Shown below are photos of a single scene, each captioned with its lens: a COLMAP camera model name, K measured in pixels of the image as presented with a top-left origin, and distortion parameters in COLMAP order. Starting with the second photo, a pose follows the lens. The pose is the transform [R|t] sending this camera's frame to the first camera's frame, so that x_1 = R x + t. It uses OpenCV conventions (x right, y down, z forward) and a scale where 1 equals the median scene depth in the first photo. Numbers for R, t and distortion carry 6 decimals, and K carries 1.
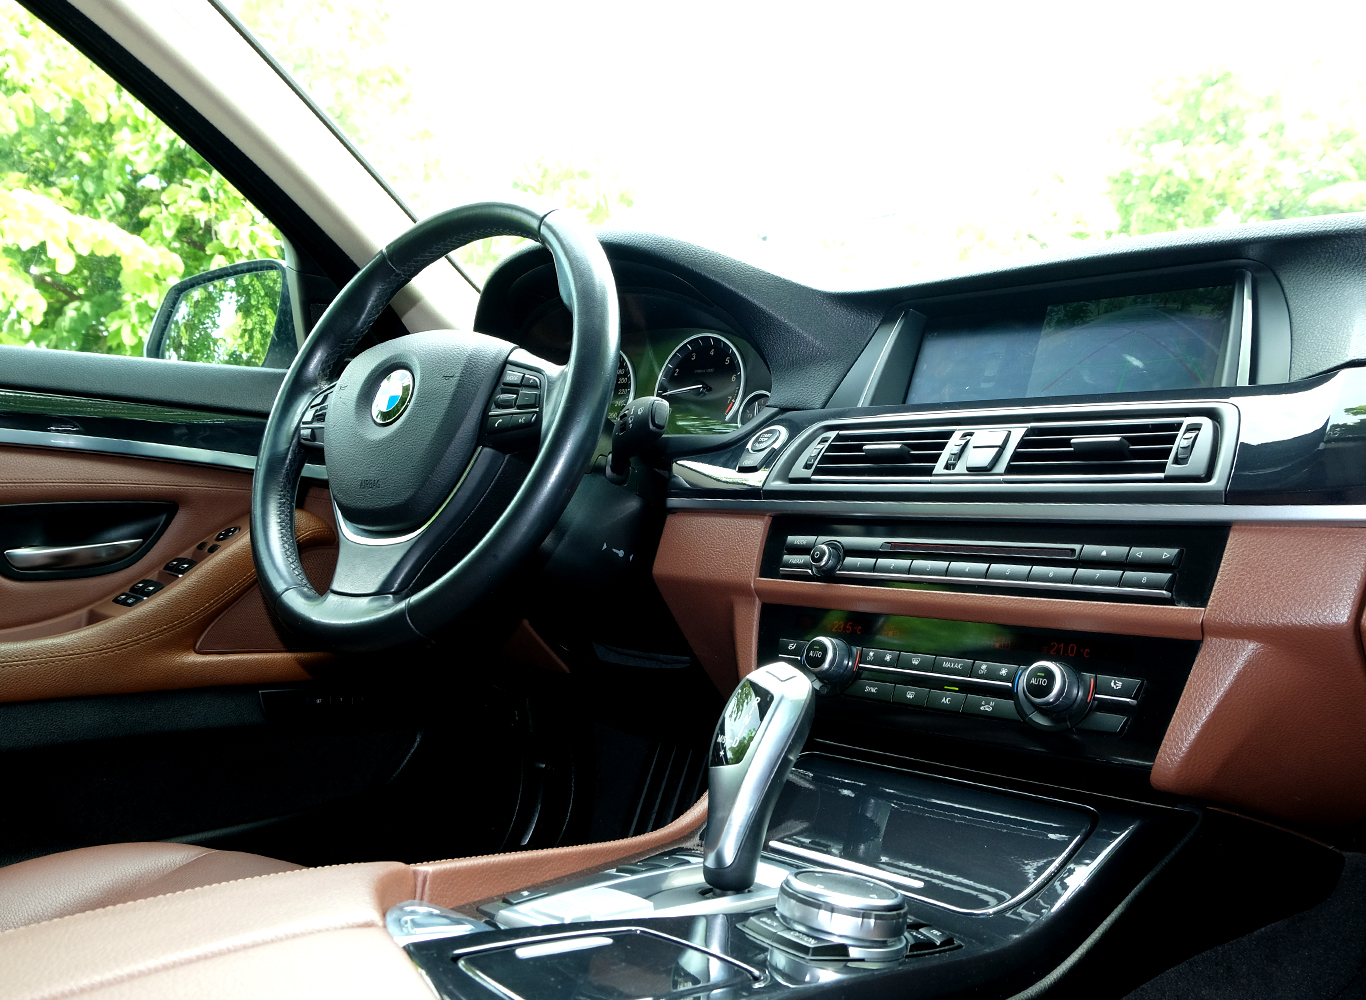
lens RADIAL K [[1302.9, 0, 678.1], [0, 1302.9, 496.9], [0, 0, 1]] dist [0.002062, 0.000000]
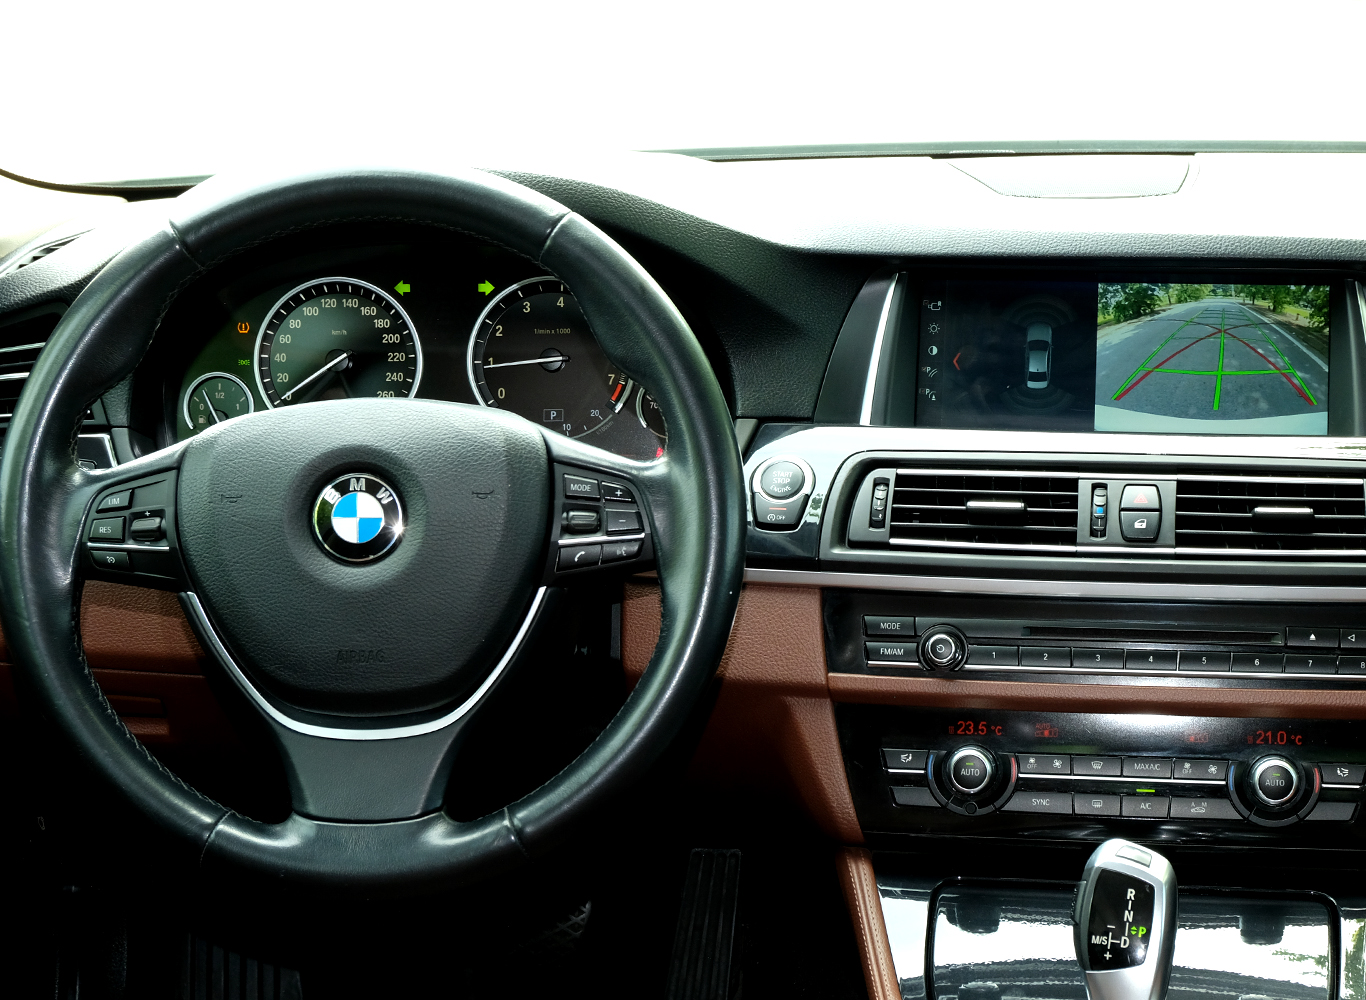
lens RADIAL K [[2903.4, 0, 791.3], [0, 2903.4, 433.2], [0, 0, 1]] dist [-0.064369, 0.000000]
pose [[0.768646, -0.166022, 0.617754, -1.093549], [0.015577, 0.970303, 0.241389, -0.540893], [-0.639485, -0.175920, 0.748406, -0.280322]]
